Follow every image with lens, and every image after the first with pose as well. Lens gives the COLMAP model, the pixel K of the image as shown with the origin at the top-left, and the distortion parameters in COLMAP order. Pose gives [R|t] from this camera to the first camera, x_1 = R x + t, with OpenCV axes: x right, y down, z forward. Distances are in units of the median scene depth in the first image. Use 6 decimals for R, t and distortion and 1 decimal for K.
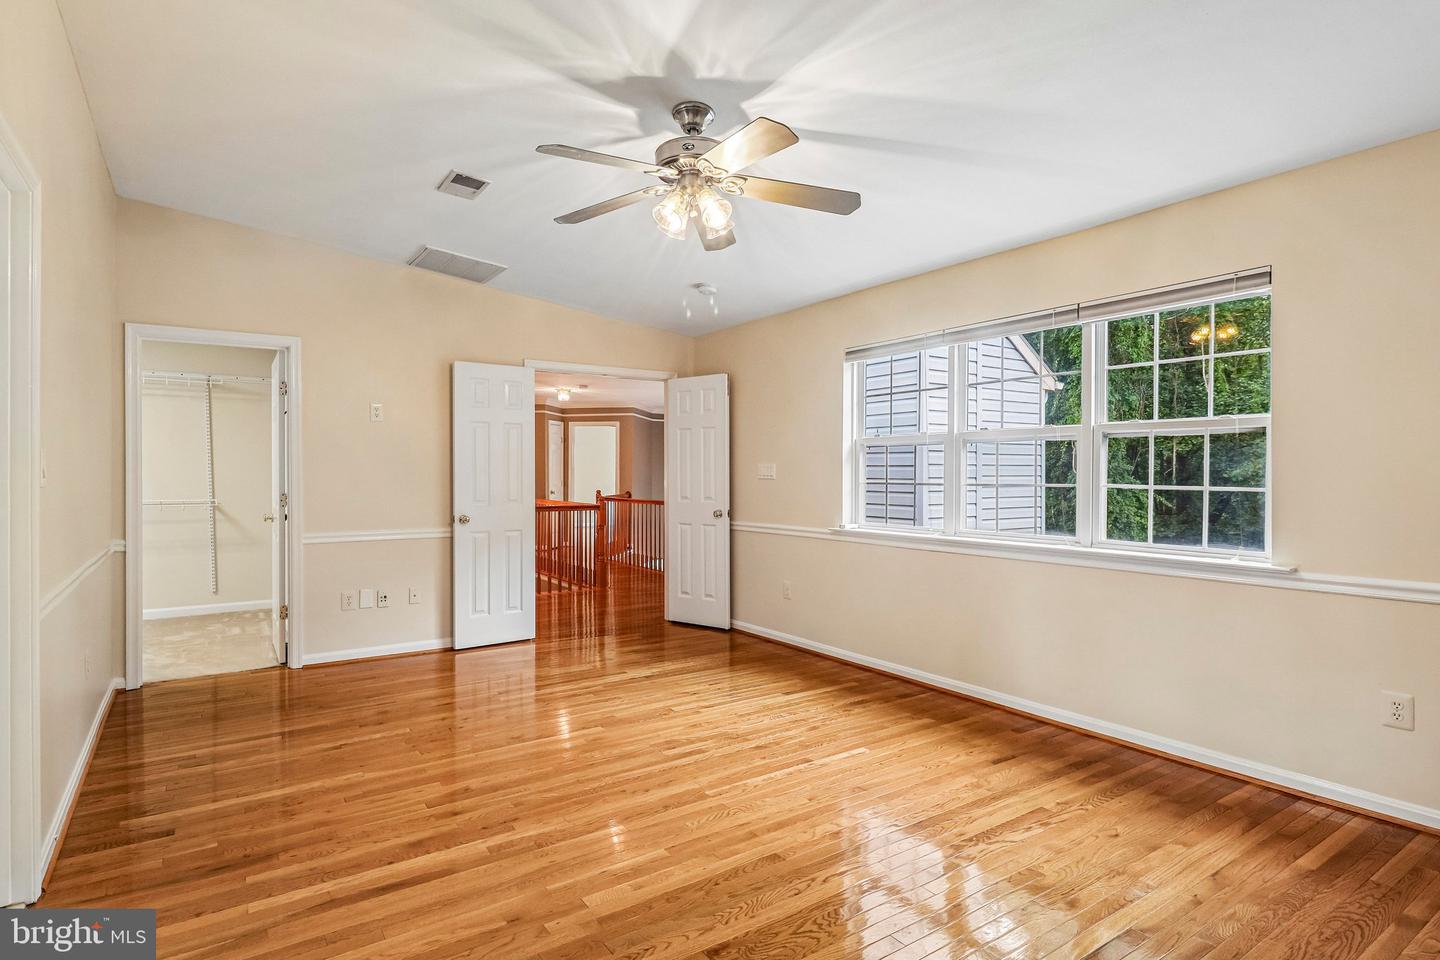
lens RADIAL K [[743.3, 0, 690.2], [0, 743.3, 483.9], [0, 0, 1]] dist [0.000635, -0.000597]
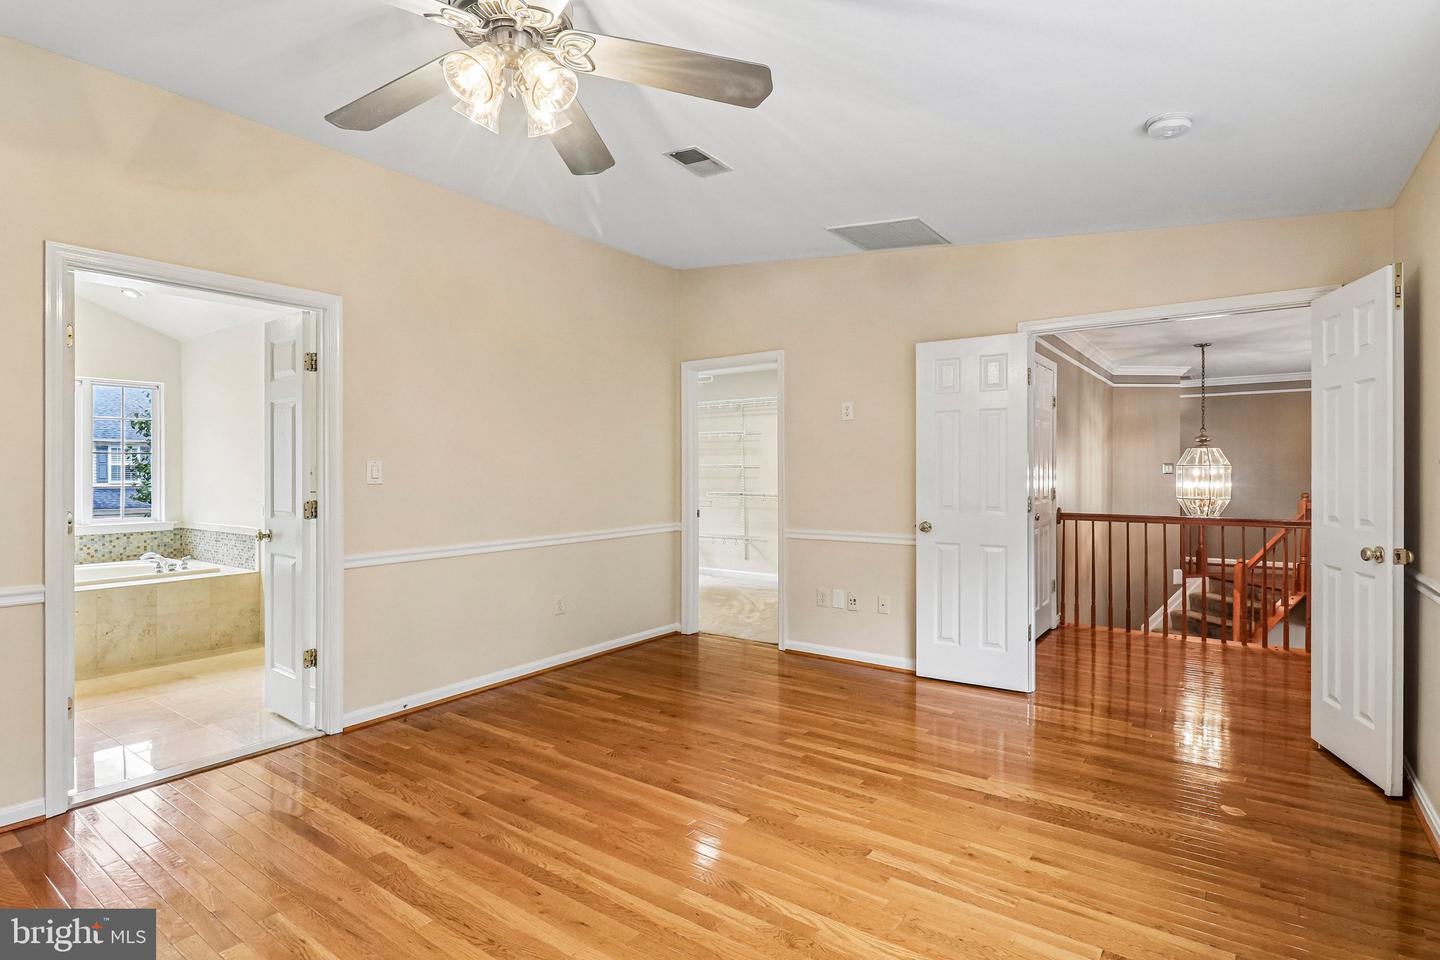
lens RADIAL K [[688.9, 0, 754.1], [0, 688.9, 475.3], [0, 0, 1]] dist [0.000706, 0.000007]
pose [[0.364639, 0.005922, -0.931130, 0.515675], [-0.006520, 0.999972, 0.003806, -0.018849], [0.931126, 0.004683, 0.364667, 0.746810]]
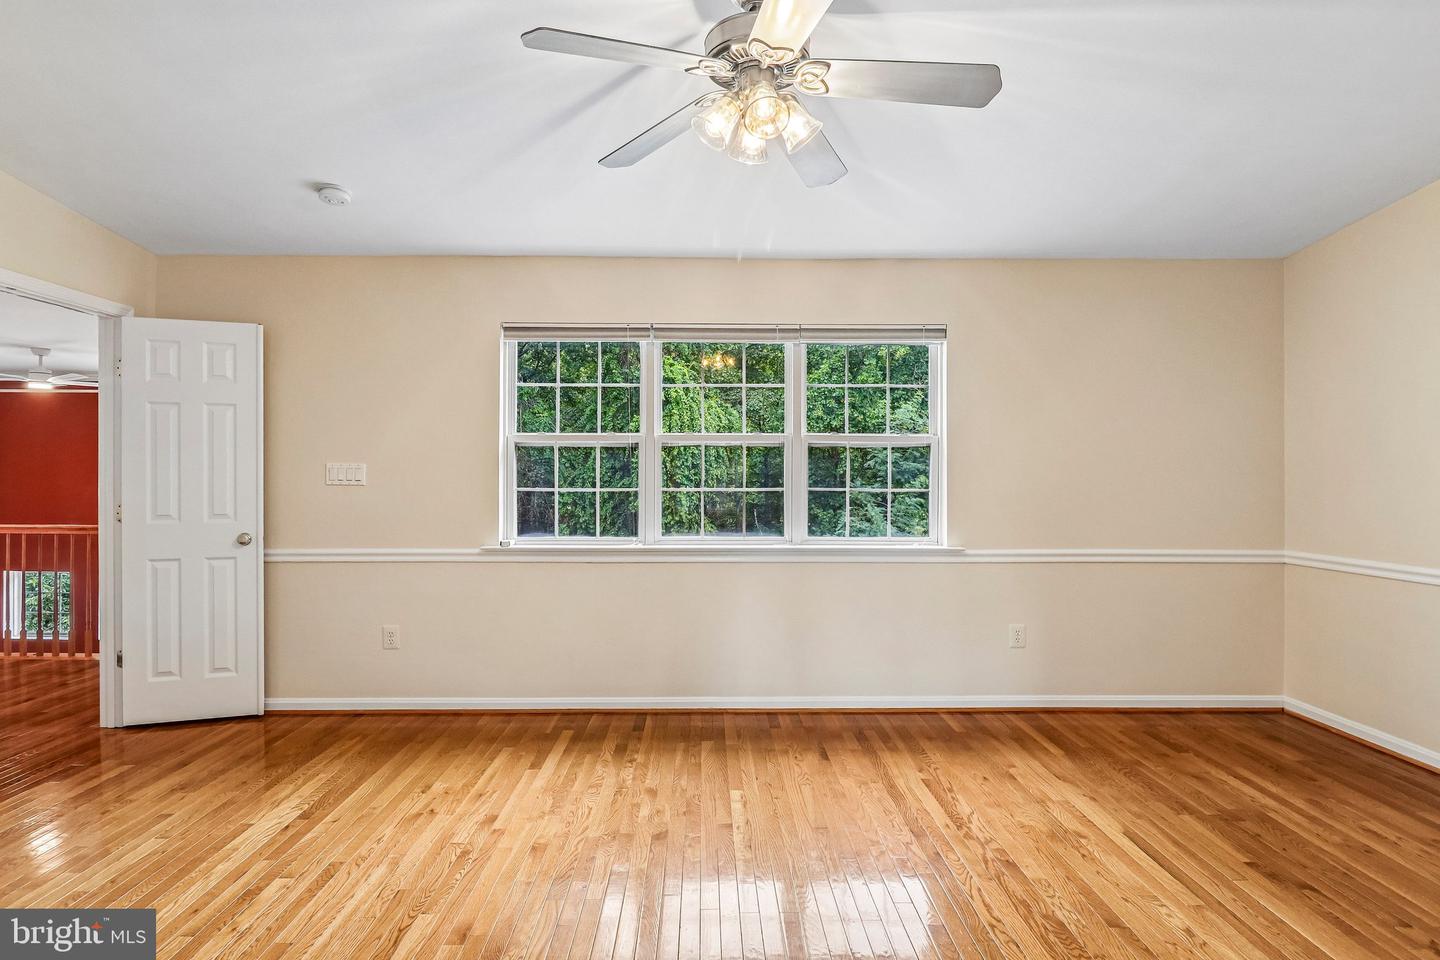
lens RADIAL K [[758.9, 0, 749.0], [0, 758.9, 482.4], [0, 0, 1]] dist [-0.005703, -0.001201]
pose [[0.539526, 0.000564, 0.841969, -0.471188], [0.010306, 0.999920, -0.007274, 0.000584], [-0.841906, 0.012602, 0.539477, 0.465614]]
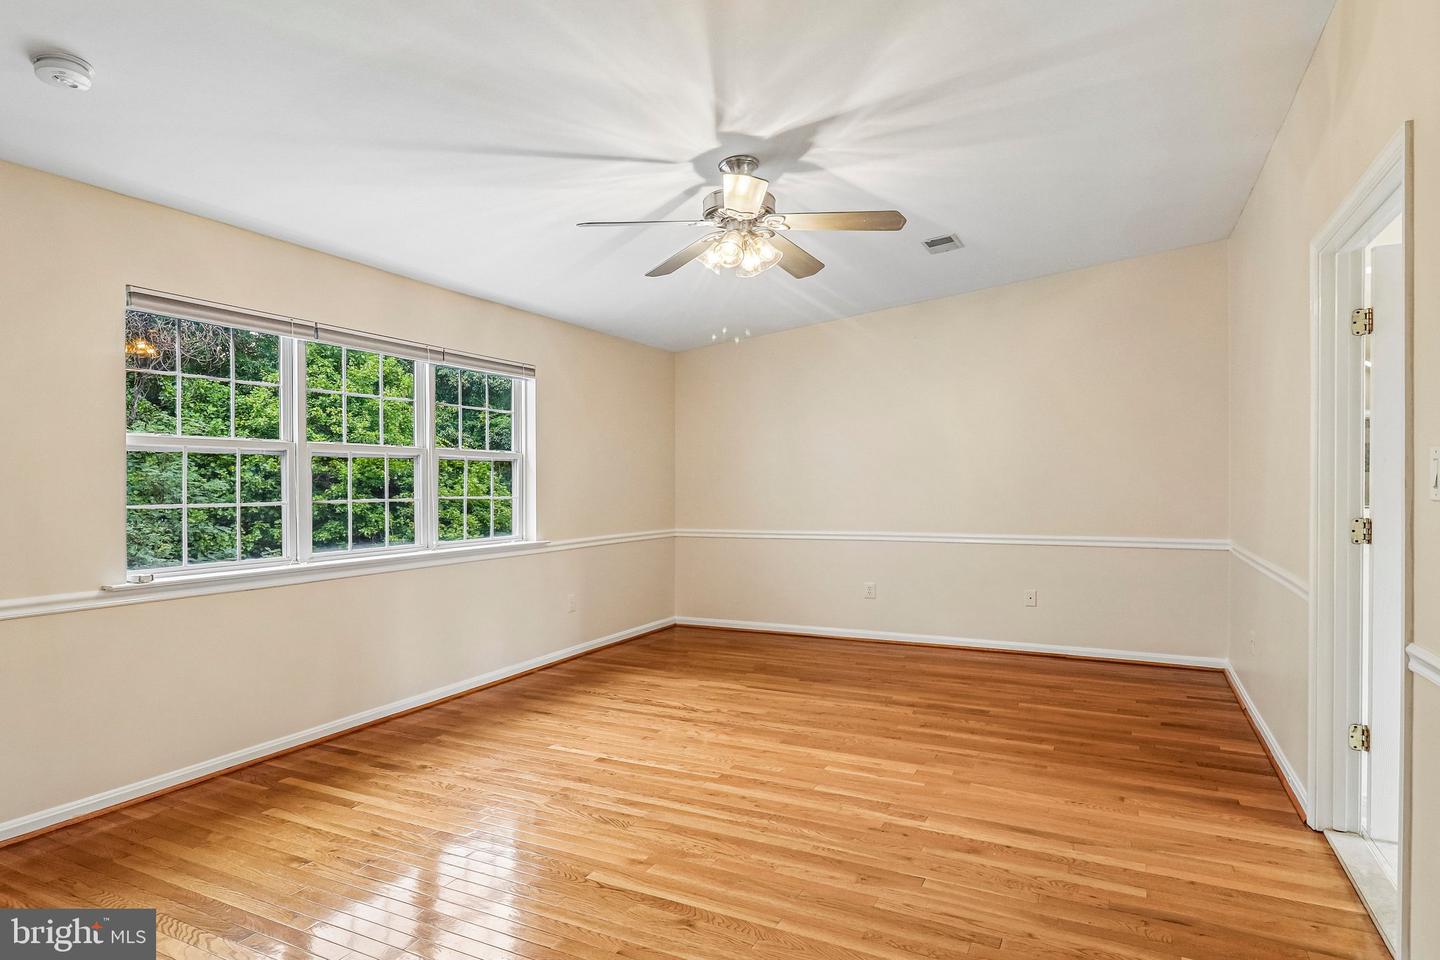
lens RADIAL K [[726.4, 0, 677.9], [0, 726.4, 503.2], [0, 0, 1]] dist [0.003281, -0.000766]
pose [[-0.430886, -0.019183, 0.902202, -0.719204], [0.022498, 0.999235, 0.031991, -0.018582], [-0.902126, 0.034082, -0.430125, 1.182345]]
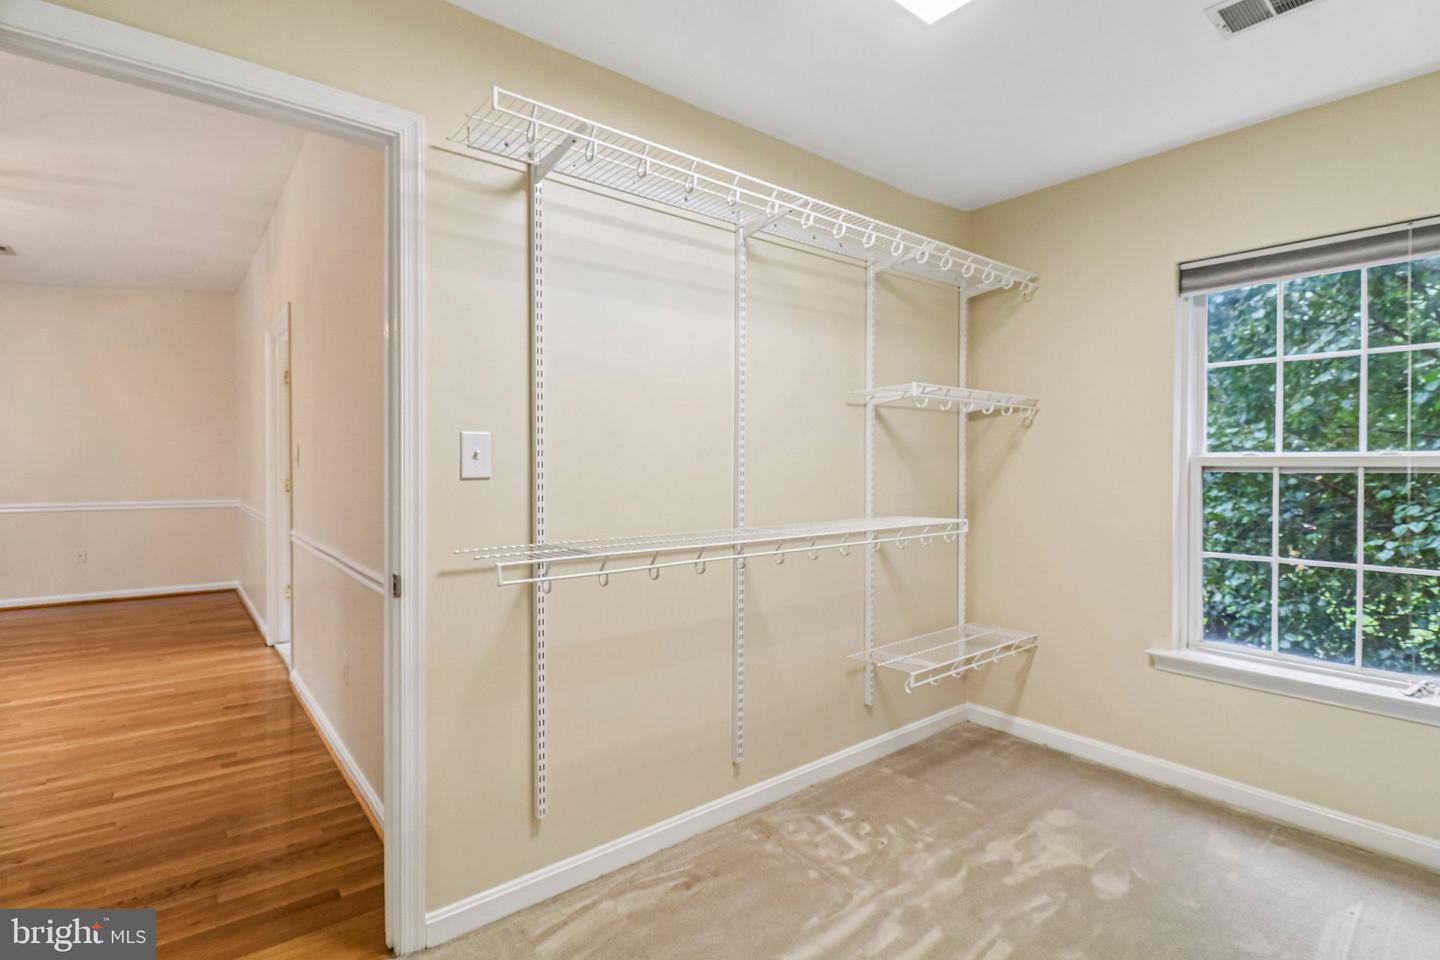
lens RADIAL K [[702.3, 0, 683.6], [0, 702.3, 480.2], [0, 0, 1]] dist [-0.000321, -0.000695]
pose [[-0.998214, -0.009002, -0.059058, -1.027776], [-0.011044, 0.999349, 0.034333, -0.018279], [0.058710, 0.034924, -0.997664, 1.642207]]
